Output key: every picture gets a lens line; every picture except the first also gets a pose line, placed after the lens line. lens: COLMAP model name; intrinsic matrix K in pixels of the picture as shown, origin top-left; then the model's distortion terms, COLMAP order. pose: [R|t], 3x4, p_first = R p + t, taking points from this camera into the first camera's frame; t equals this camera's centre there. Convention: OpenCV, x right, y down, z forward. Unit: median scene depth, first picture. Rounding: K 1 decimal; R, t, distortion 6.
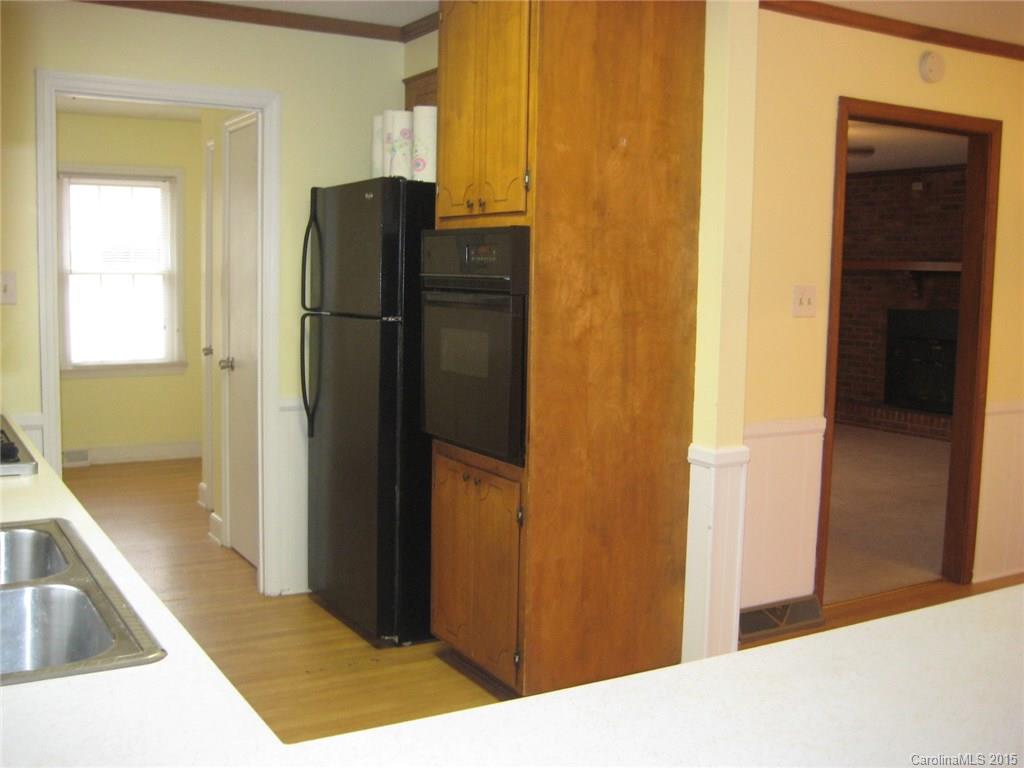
lens RADIAL K [[1066.0, 0, 503.5], [0, 1066.0, 381.7], [0, 0, 1]] dist [-0.157054, 0.204026]
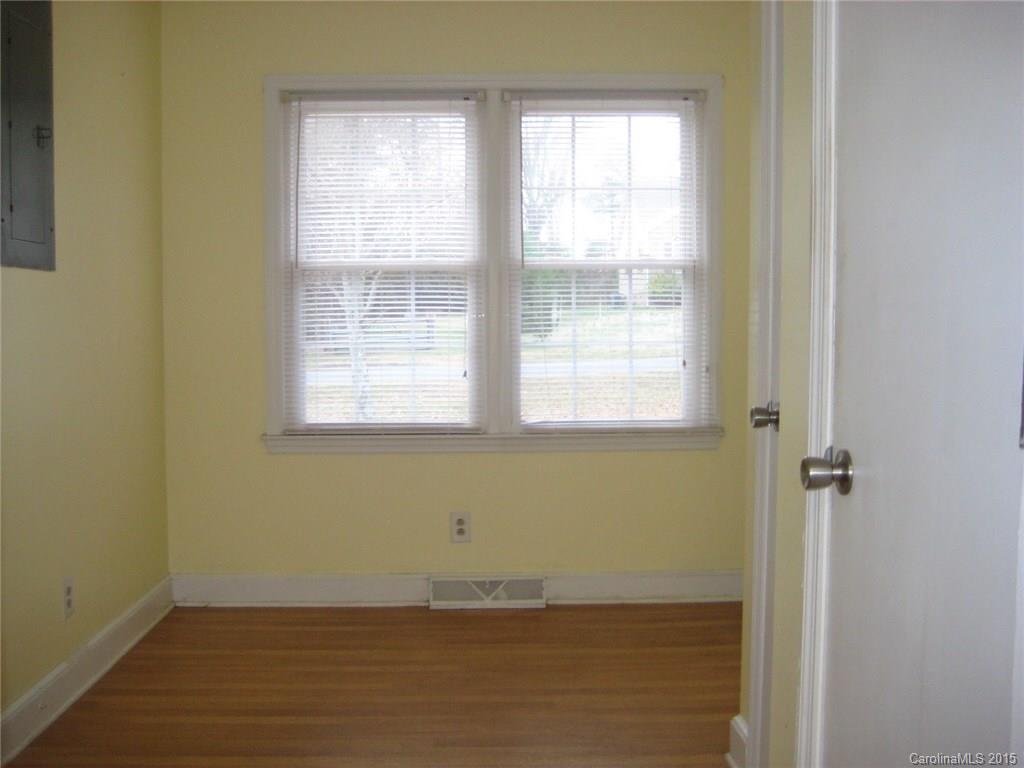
lens RADIAL K [[1066.0, 0, 503.5], [0, 1066.0, 381.7], [0, 0, 1]] dist [-0.157054, 0.204026]
pose [[0.872953, 0.011796, -0.487661, -0.295468], [-0.032196, 0.998921, -0.033469, -0.045567], [0.486740, 0.044918, 0.872391, 1.034960]]
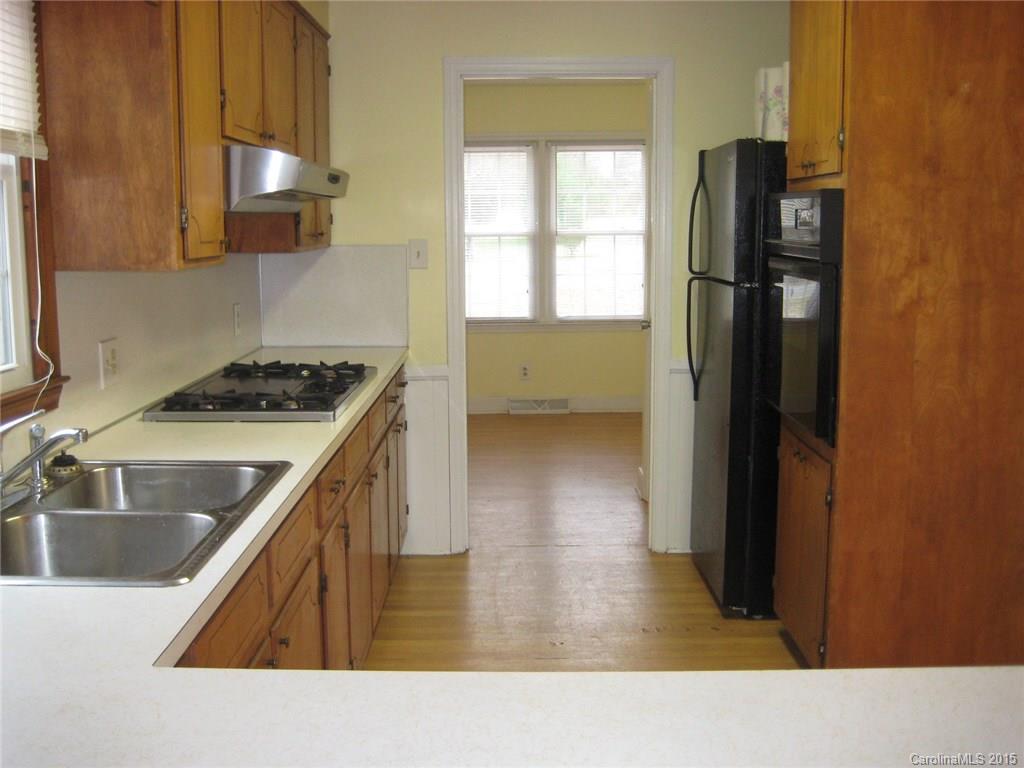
lens RADIAL K [[1066.0, 0, 503.5], [0, 1066.0, 381.7], [0, 0, 1]] dist [-0.157054, 0.204026]
pose [[0.854576, 0.051965, -0.516720, 0.236290], [-0.029004, 0.998204, 0.052418, -0.016846], [0.518515, -0.029808, 0.854549, 0.061021]]
